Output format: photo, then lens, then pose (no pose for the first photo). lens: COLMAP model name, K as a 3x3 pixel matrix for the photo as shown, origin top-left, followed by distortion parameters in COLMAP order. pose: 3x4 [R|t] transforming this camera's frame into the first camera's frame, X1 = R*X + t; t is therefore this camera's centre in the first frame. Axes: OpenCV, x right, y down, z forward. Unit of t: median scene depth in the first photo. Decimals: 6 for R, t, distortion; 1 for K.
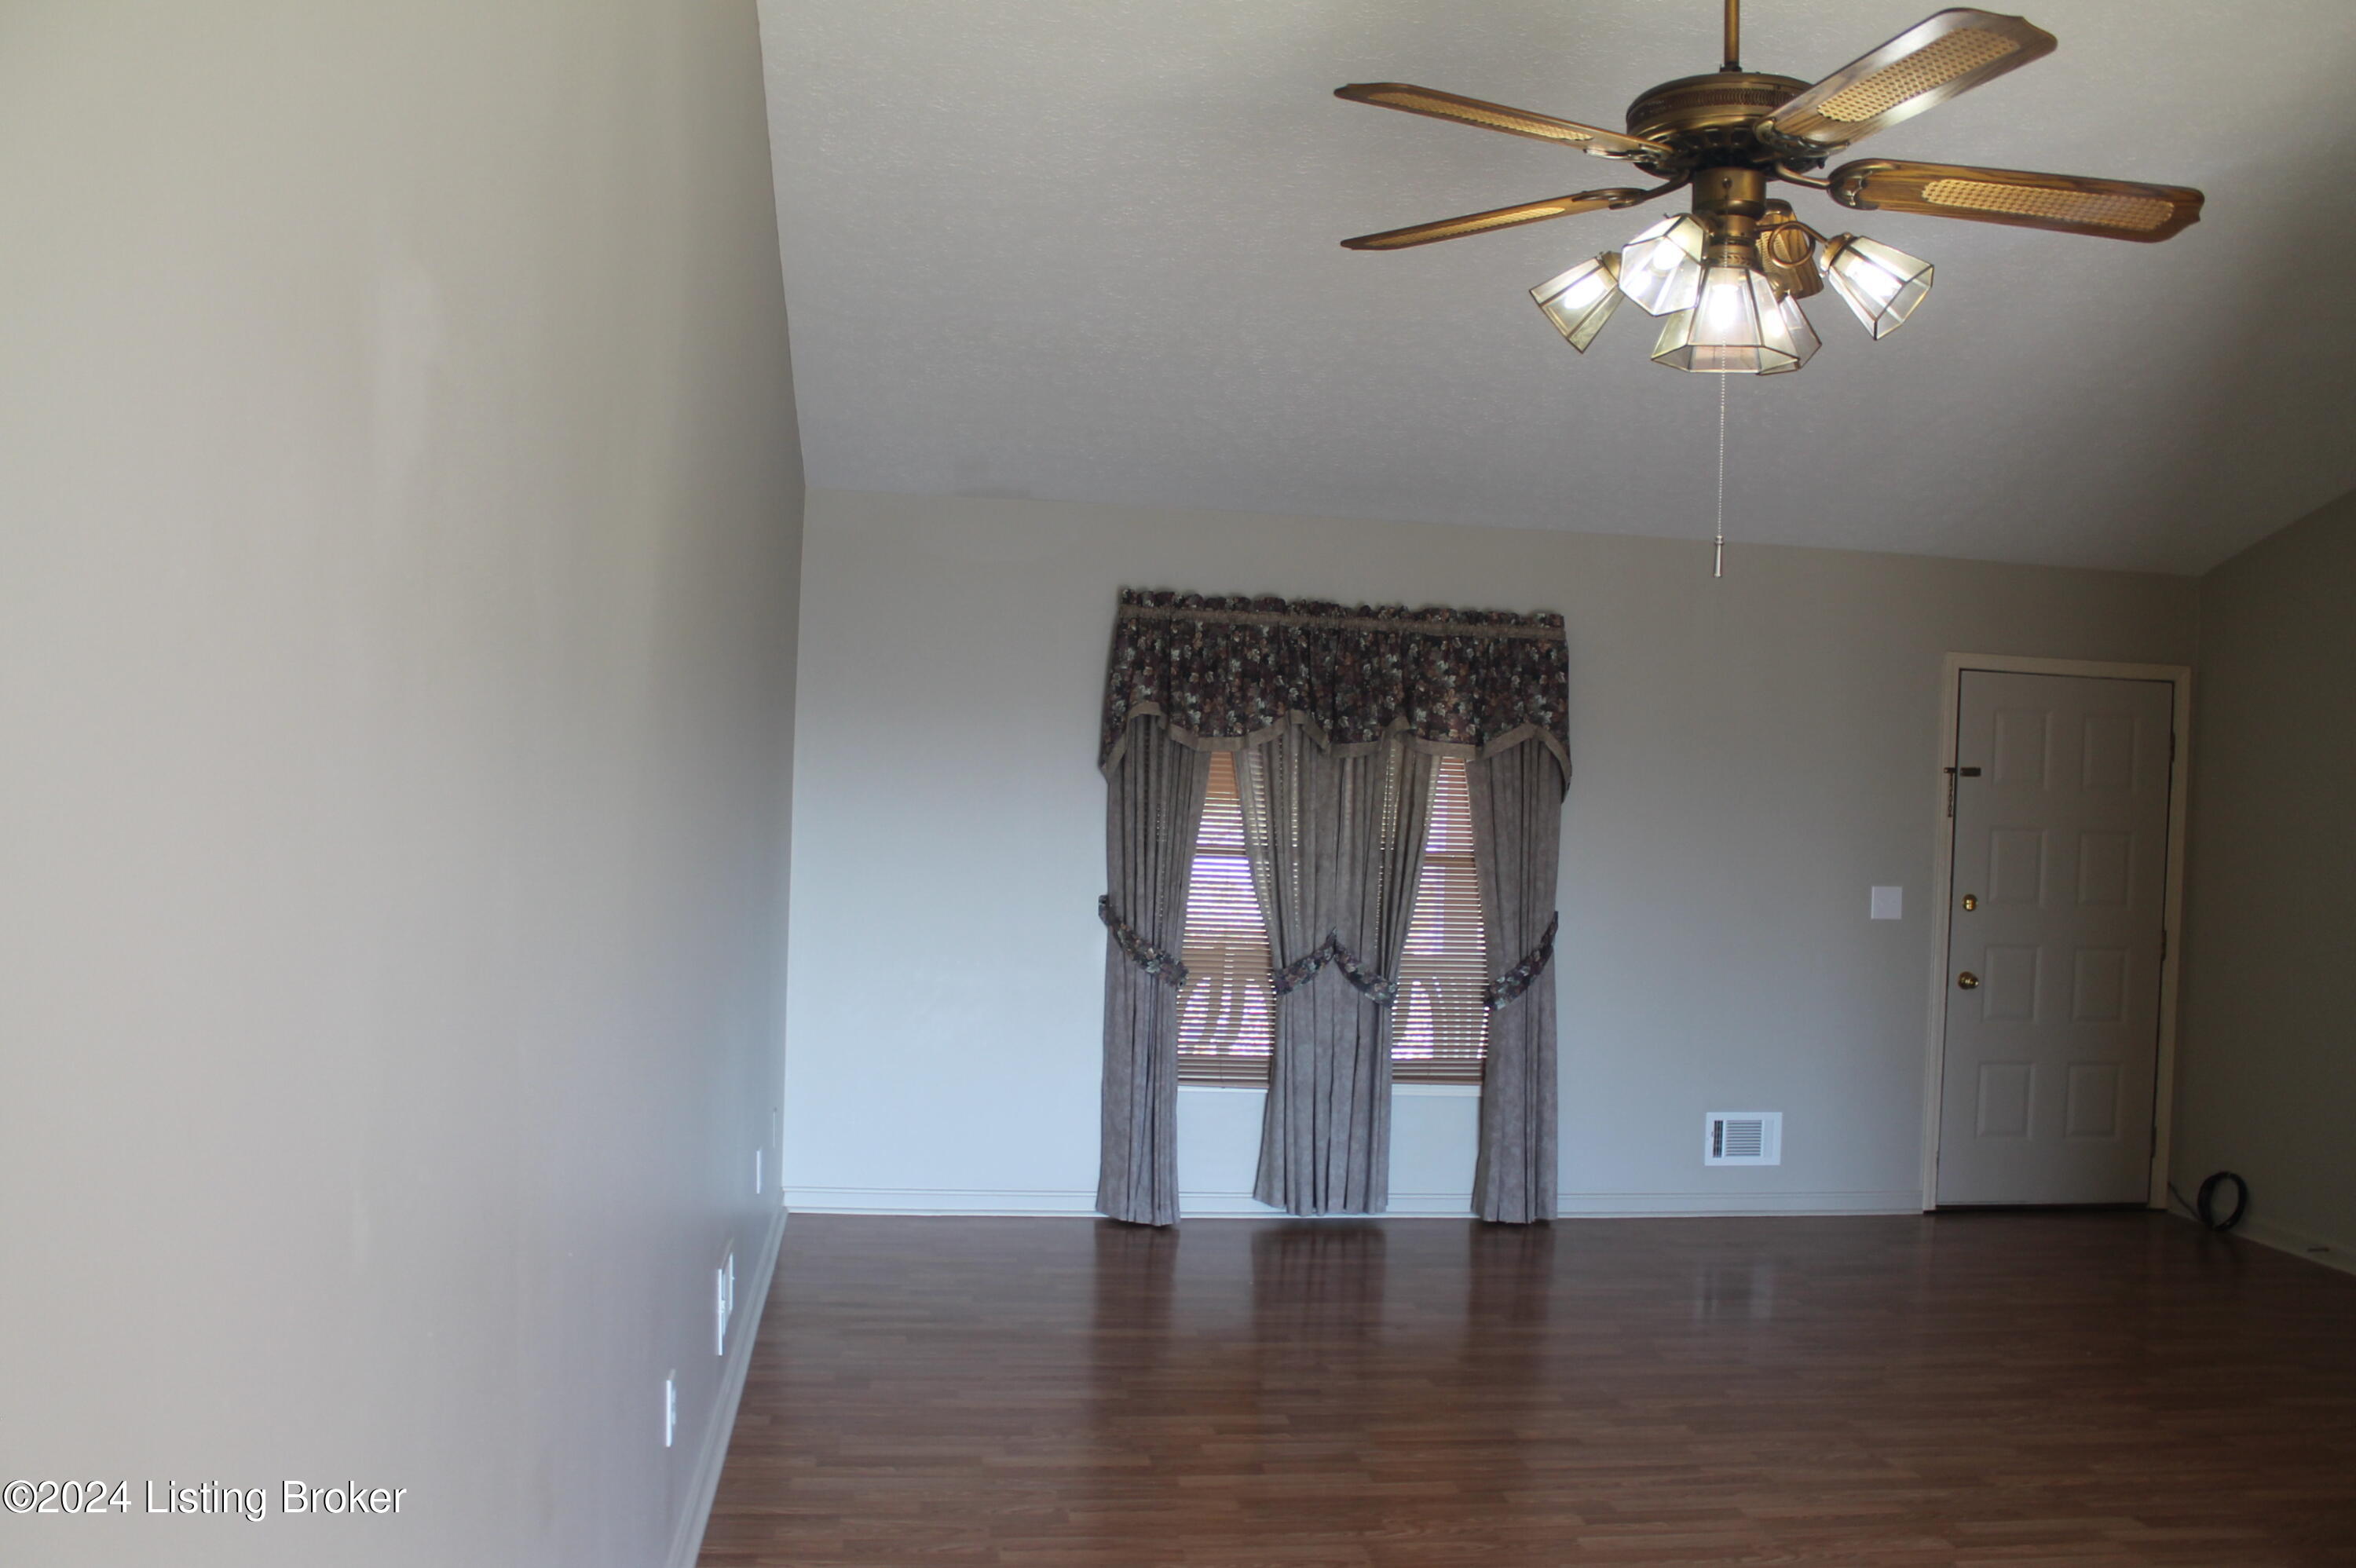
lens RADIAL K [[1935.8, 0, 1178.0], [0, 1935.8, 784.0], [0, 0, 1]] dist [-0.310205, -0.000948]
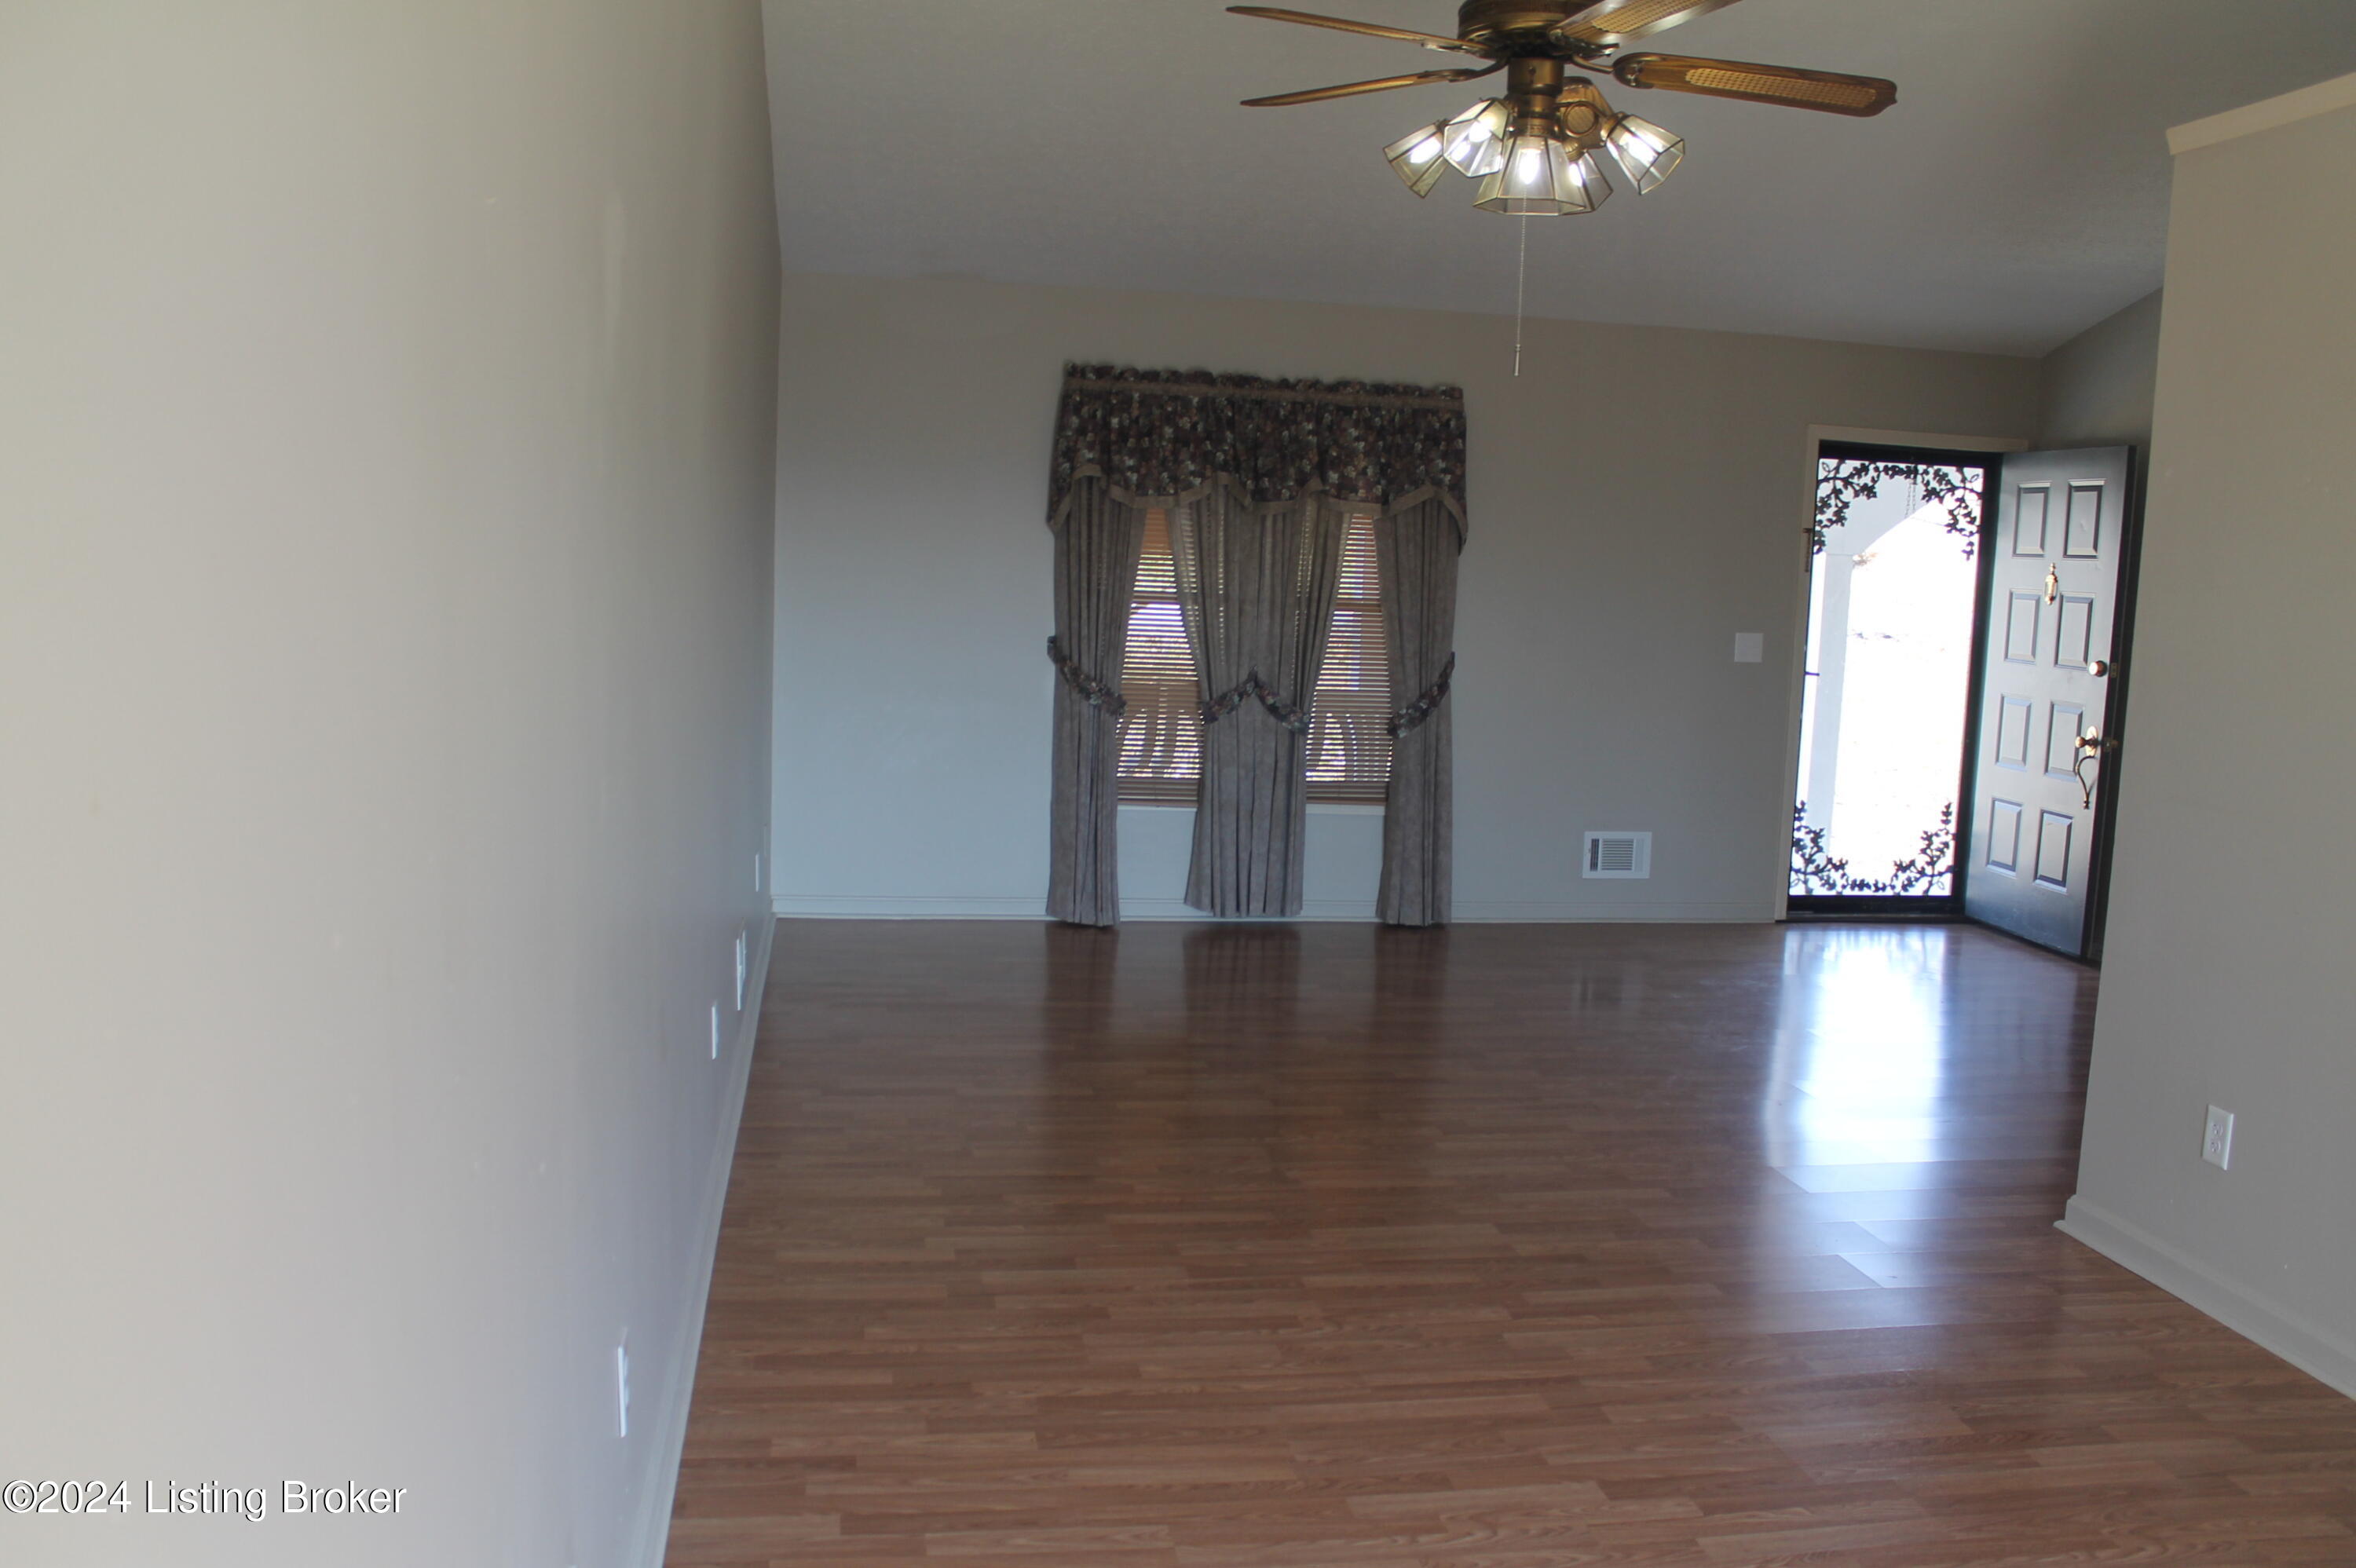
lens RADIAL K [[1903.3, 0, 1178.0], [0, 1903.3, 784.0], [0, 0, 1]] dist [-0.201723, 0.005175]
pose [[0.999580, -0.002917, 0.028840, 0.003135], [-0.000727, 0.992089, 0.125532, 0.003755], [-0.028978, -0.125500, 0.991670, -0.118061]]
